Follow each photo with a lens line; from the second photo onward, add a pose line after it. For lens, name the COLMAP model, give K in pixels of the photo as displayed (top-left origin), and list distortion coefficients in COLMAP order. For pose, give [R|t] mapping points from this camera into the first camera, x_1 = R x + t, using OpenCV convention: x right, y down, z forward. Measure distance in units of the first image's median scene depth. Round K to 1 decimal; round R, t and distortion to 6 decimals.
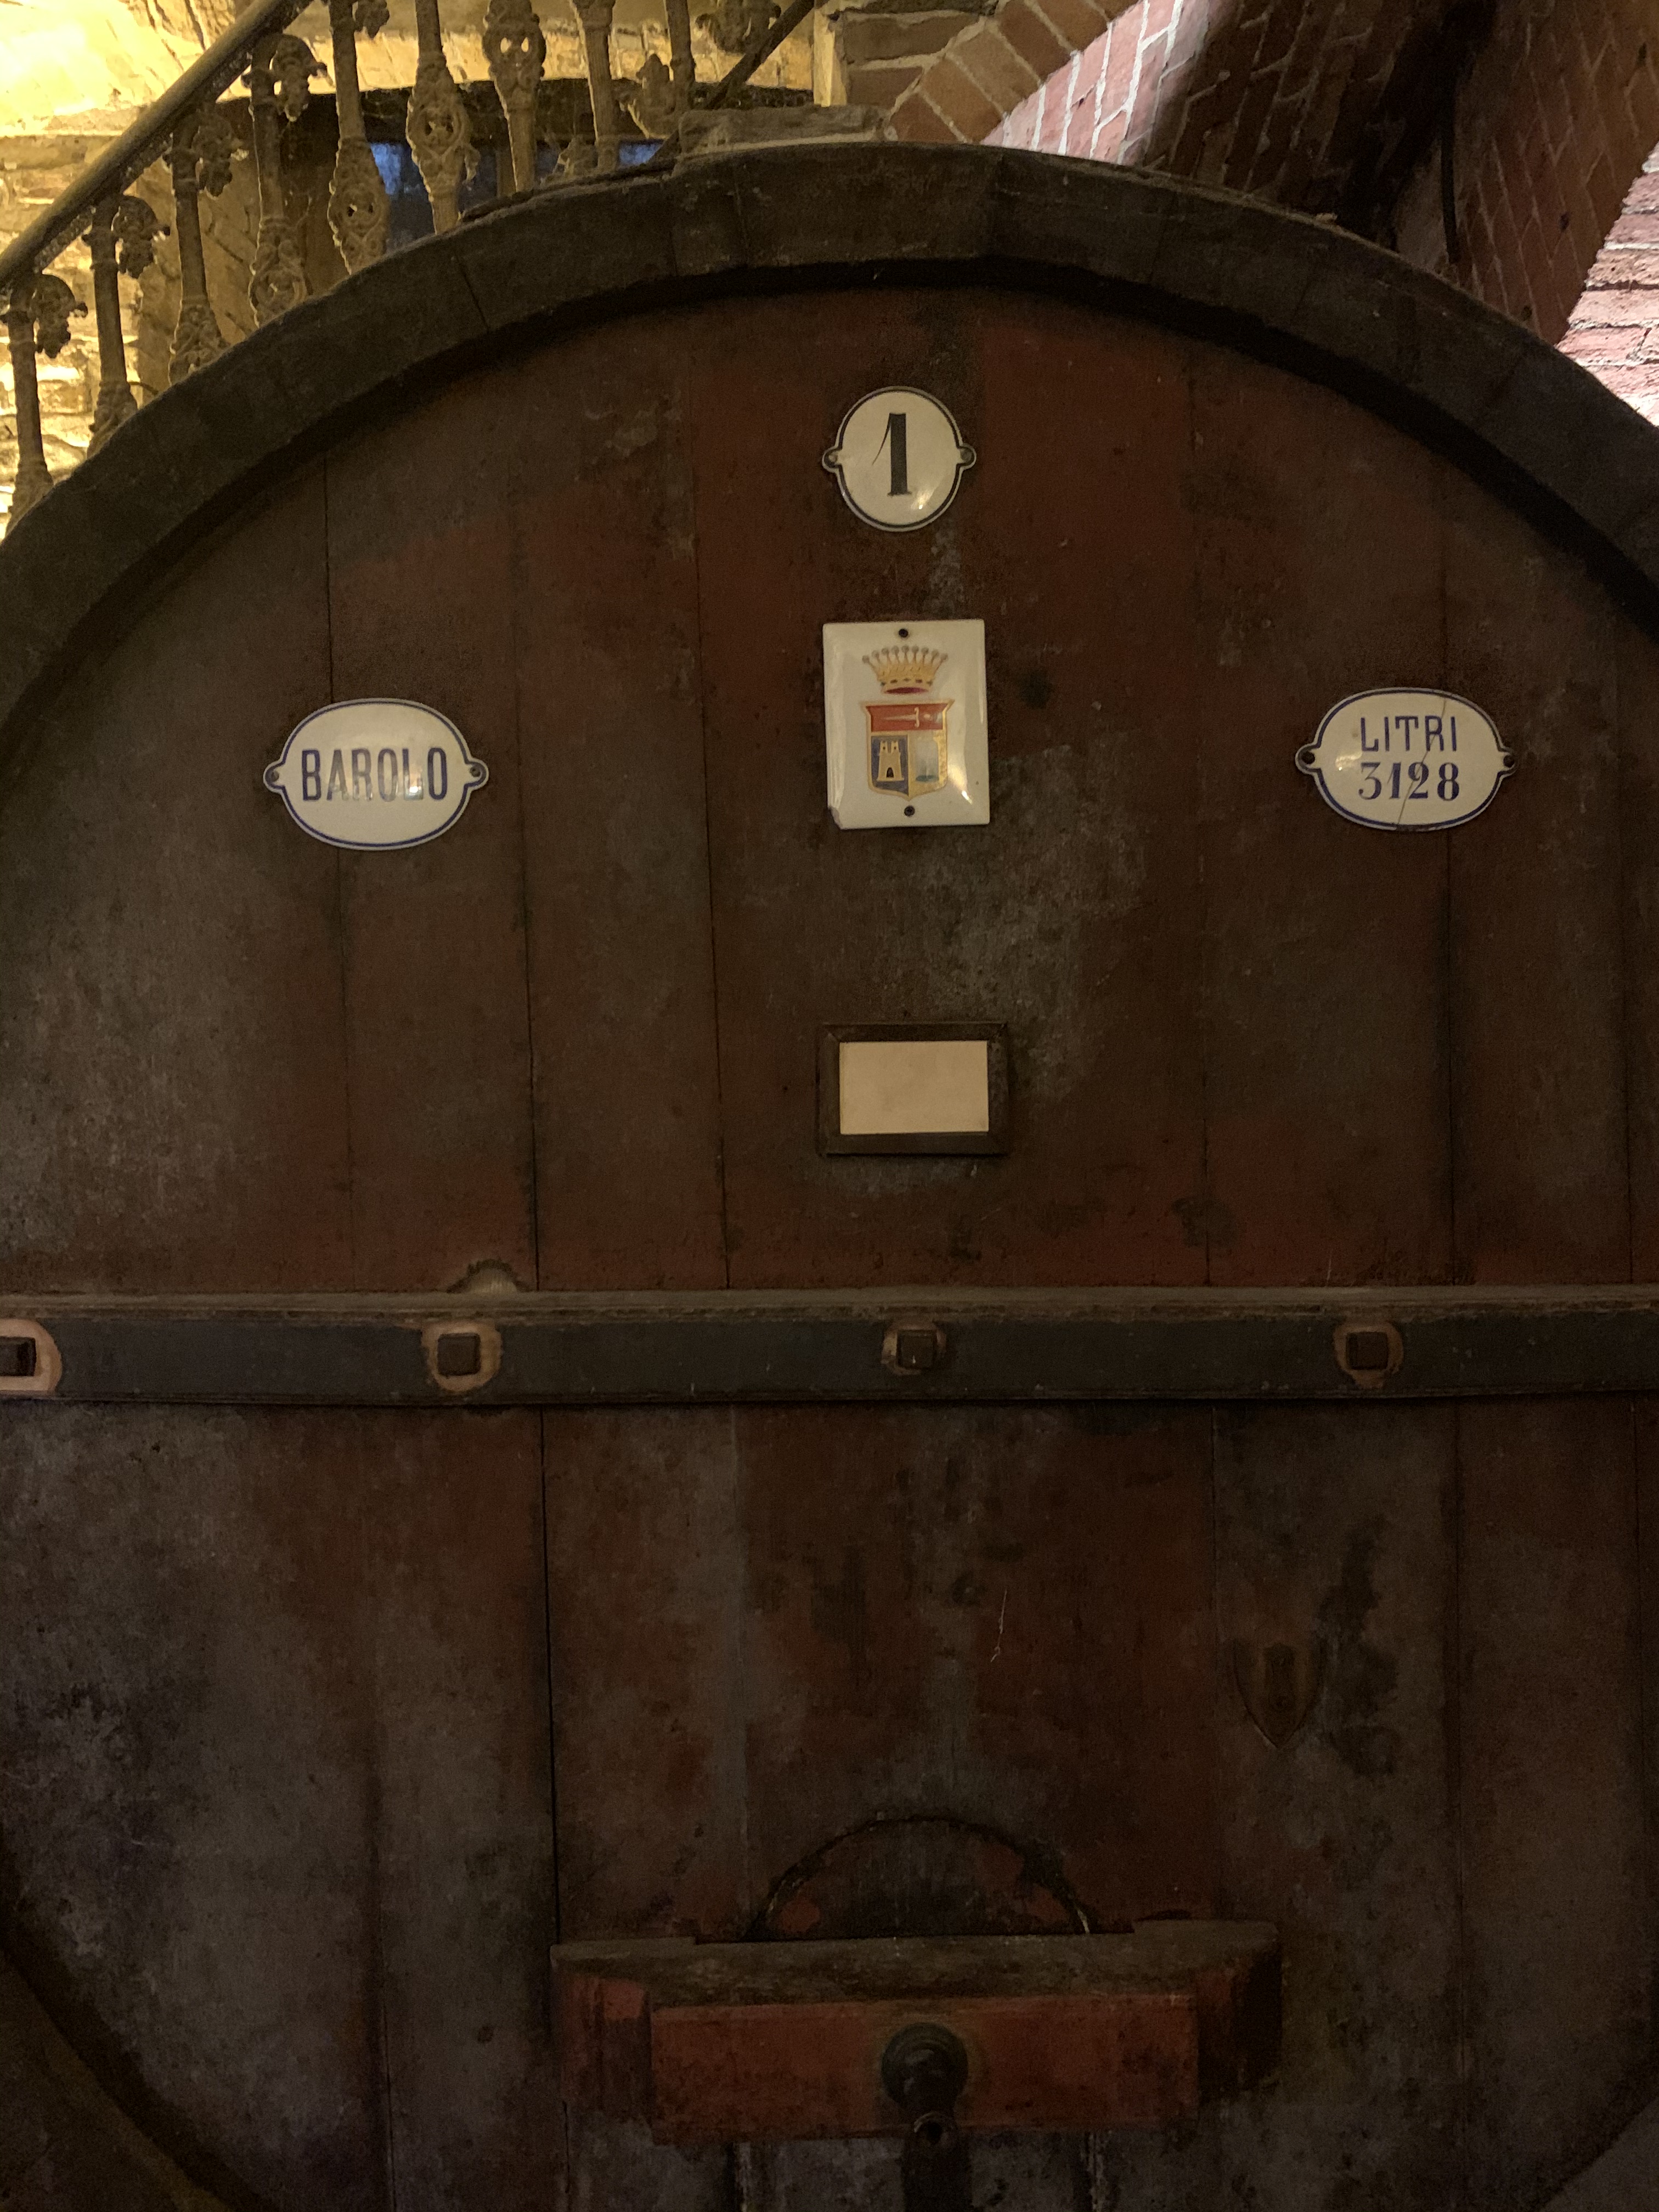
lens RADIAL K [[1744.7, 0, 818.1], [0, 1744.7, 1103.0], [0, 0, 1]] dist [0.025901, -0.012609]
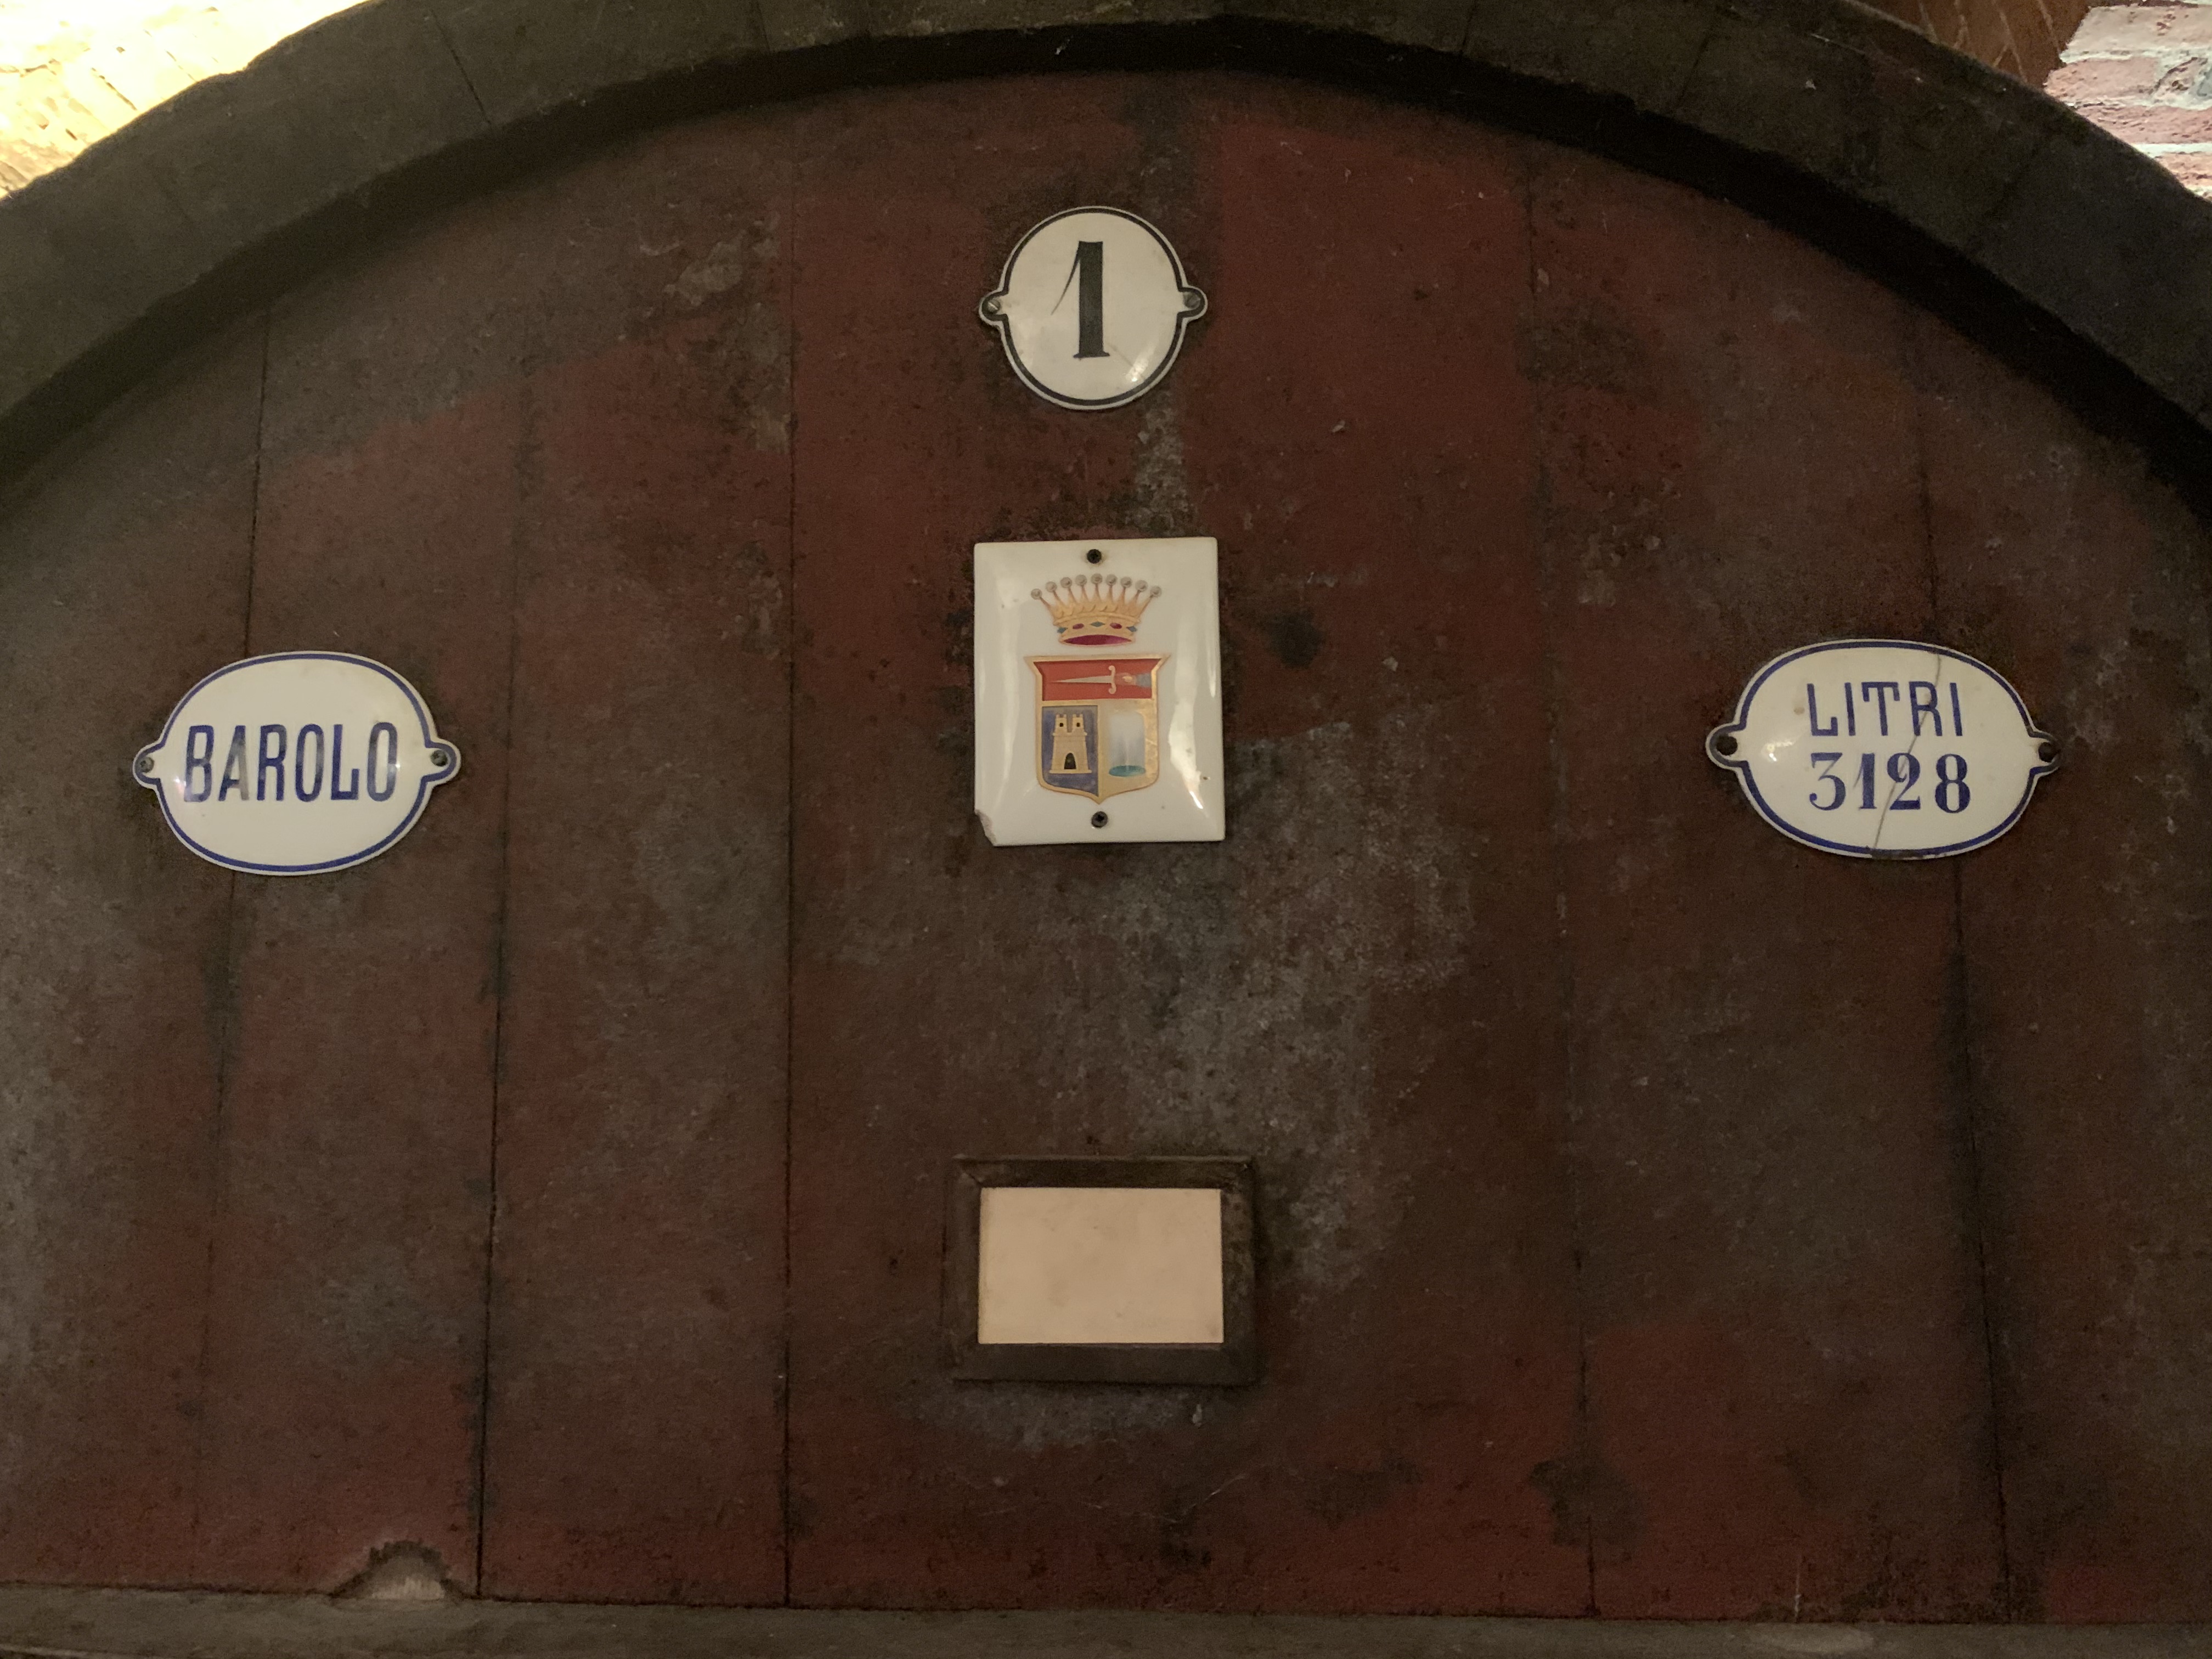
lens RADIAL K [[1744.7, 0, 1080.1], [0, 1744.7, 806.1], [0, 0, 1]] dist [0.025901, -0.012609]
pose [[0.998585, 0.007645, -0.052632, 0.078355], [-0.015075, 0.989716, -0.142247, -0.080881], [0.051003, 0.142839, 0.988431, 0.360128]]
